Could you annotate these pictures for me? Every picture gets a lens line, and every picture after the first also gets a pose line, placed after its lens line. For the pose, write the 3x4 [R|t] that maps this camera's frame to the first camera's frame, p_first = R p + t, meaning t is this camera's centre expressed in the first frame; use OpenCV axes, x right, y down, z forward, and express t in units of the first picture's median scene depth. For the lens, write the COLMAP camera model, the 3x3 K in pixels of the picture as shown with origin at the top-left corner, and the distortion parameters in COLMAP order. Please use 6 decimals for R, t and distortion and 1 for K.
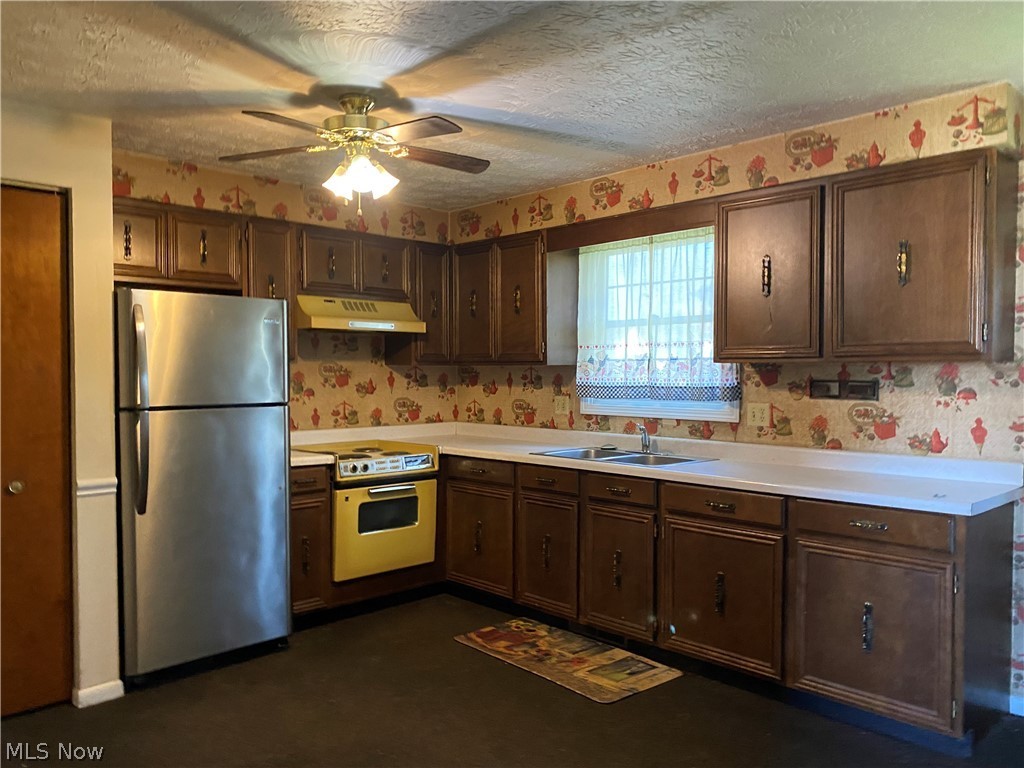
lens RADIAL K [[785.2, 0, 512.0], [0, 785.2, 384.2], [0, 0, 1]] dist [0.048526, -0.054692]
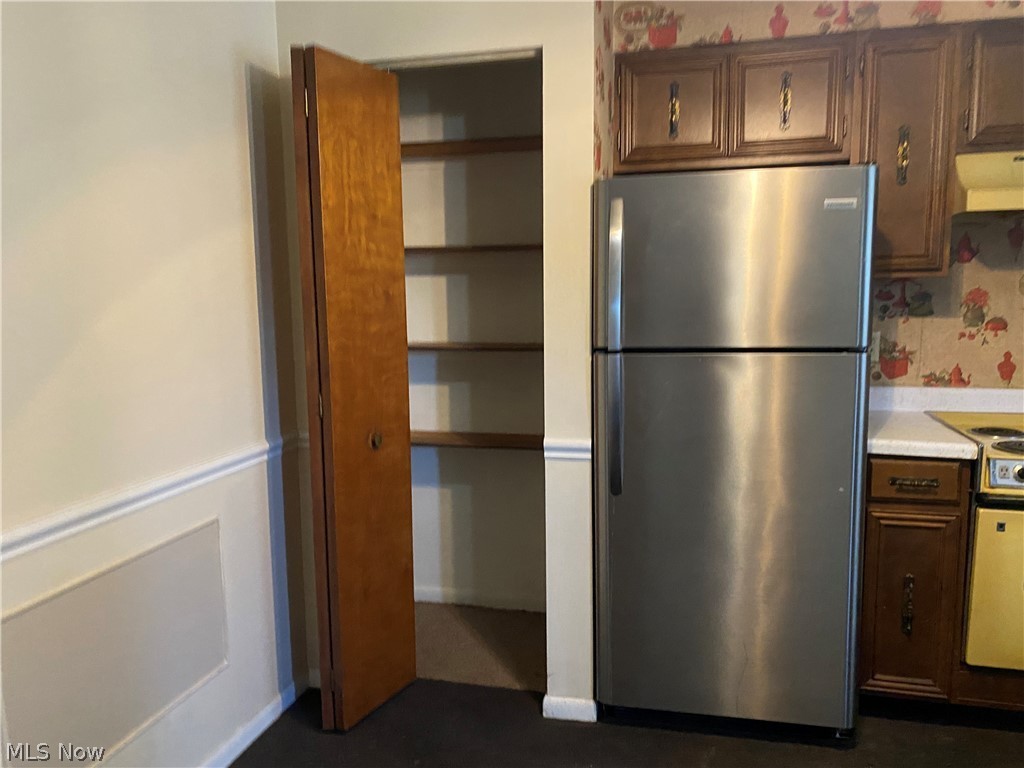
lens RADIAL K [[785.2, 0, 514.0], [0, 785.2, 390.9], [0, 0, 1]] dist [0.048526, -0.054692]
pose [[0.531739, 0.102166, -0.840723, 0.062694], [0.001230, 0.992603, 0.121400, -0.014292], [0.846907, -0.065587, 0.527680, 0.440242]]
